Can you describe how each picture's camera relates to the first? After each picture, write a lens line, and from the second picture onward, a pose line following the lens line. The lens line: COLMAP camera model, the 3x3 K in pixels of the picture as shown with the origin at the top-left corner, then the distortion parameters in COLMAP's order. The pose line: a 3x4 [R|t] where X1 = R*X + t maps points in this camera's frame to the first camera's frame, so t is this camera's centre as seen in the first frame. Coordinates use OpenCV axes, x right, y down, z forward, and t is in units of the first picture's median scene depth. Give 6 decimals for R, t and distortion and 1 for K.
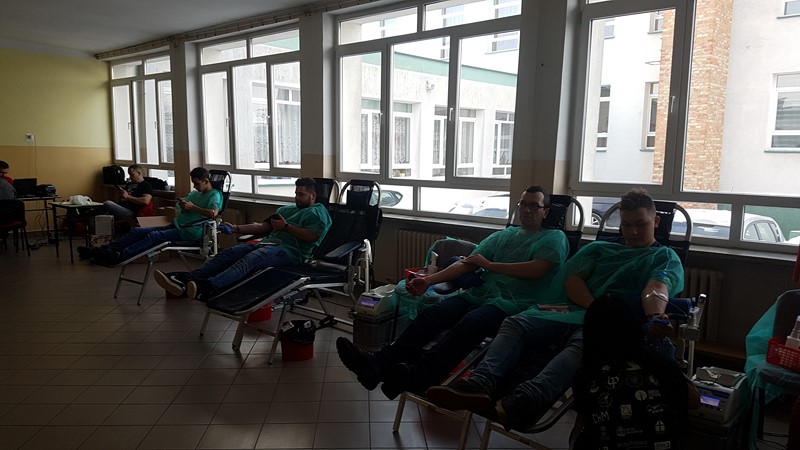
lens RADIAL K [[669.6, 0, 400.0], [0, 669.6, 225.0], [0, 0, 1]] dist [0.094663, -0.004686]
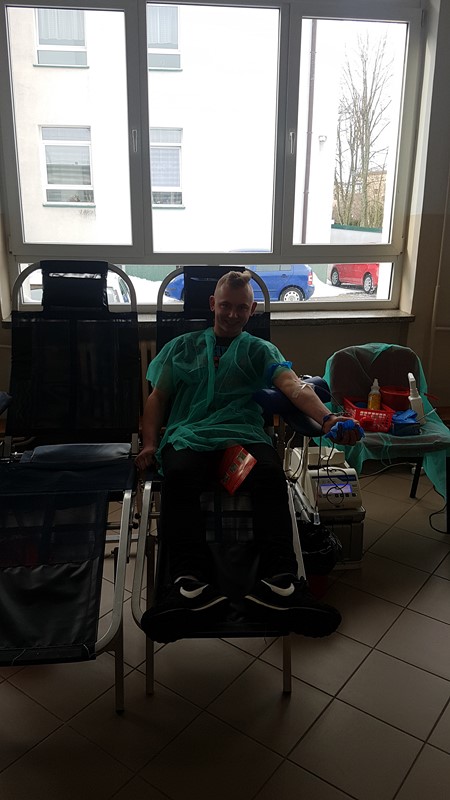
lens RADIAL K [[669.6, 0, 225.0], [0, 669.6, 400.0], [0, 0, 1]] dist [0.094663, -0.004686]
pose [[0.676738, -0.198850, 0.708861, -0.071171], [0.072508, 0.976155, 0.204609, -0.009927], [-0.732644, -0.087068, 0.675019, 0.080904]]
